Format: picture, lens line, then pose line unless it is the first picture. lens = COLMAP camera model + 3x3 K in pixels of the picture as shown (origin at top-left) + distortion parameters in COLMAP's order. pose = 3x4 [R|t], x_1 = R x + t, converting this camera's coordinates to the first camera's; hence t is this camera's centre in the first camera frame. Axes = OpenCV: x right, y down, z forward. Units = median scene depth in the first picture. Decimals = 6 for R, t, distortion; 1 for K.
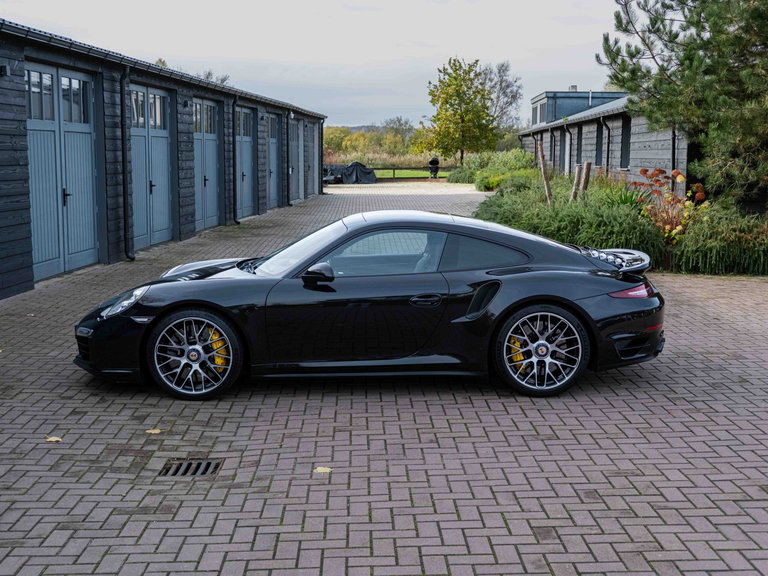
lens RADIAL K [[978.3, 0, 384.0], [0, 978.3, 288.0], [0, 0, 1]] dist [-0.000284, 0.053490]
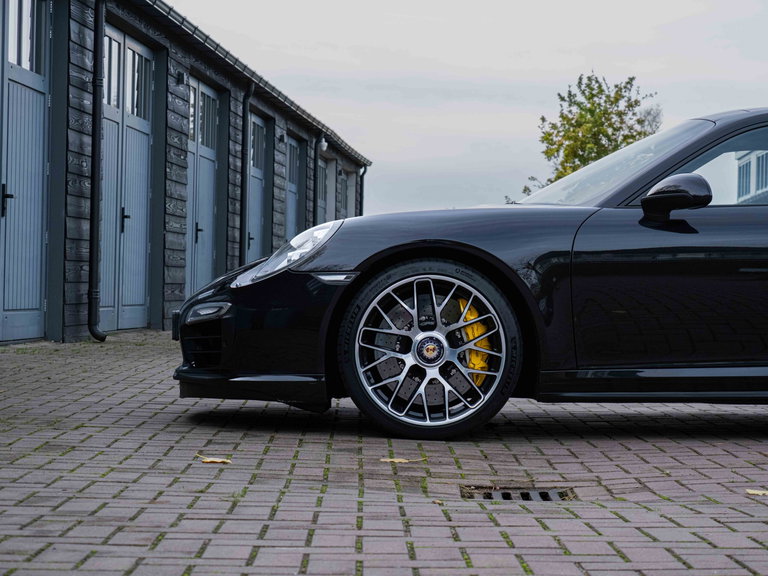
lens RADIAL K [[1844.9, 0, 384.0], [0, 1844.9, 288.0], [0, 0, 1]] dist [0.055294, -0.031035]
pose [[0.999797, 0.012625, -0.015710, -0.112091], [-0.014610, 0.990954, -0.133406, 0.091538], [0.013884, 0.133609, 0.990937, 0.017435]]
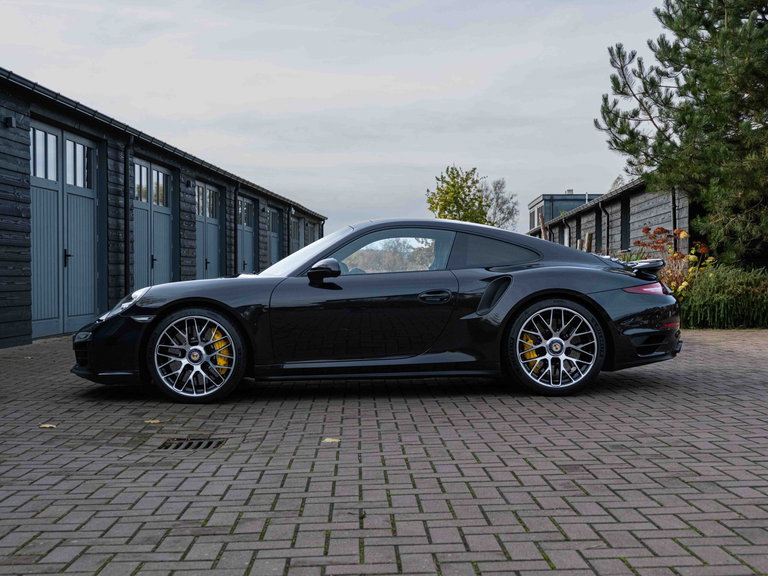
lens RADIAL K [[978.3, 0, 384.0], [0, 978.3, 288.0], [0, 0, 1]] dist [-0.000284, 0.053490]
pose [[0.999945, -0.010399, 0.001014, -0.004815], [0.010445, 0.992470, -0.122045, 0.067082], [0.000263, 0.122049, 0.992524, 0.018872]]
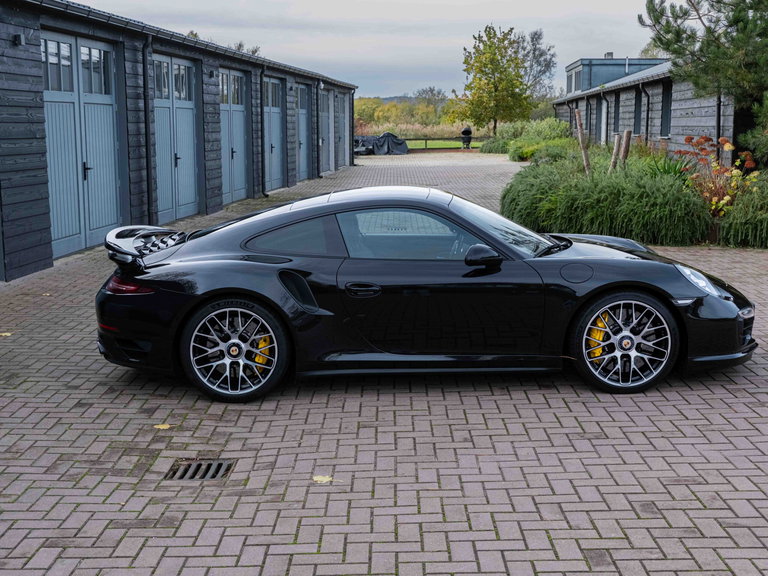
lens RADIAL K [[974.9, 0, 378.2], [0, 974.9, 283.3], [0, 0, 1]] dist [-0.006340, 0.034475]
pose [[0.999217, -0.002676, -0.039479, 0.001816], [0.003660, 0.999684, 0.024870, -0.004975], [0.039400, -0.024995, 0.998911, 0.047835]]
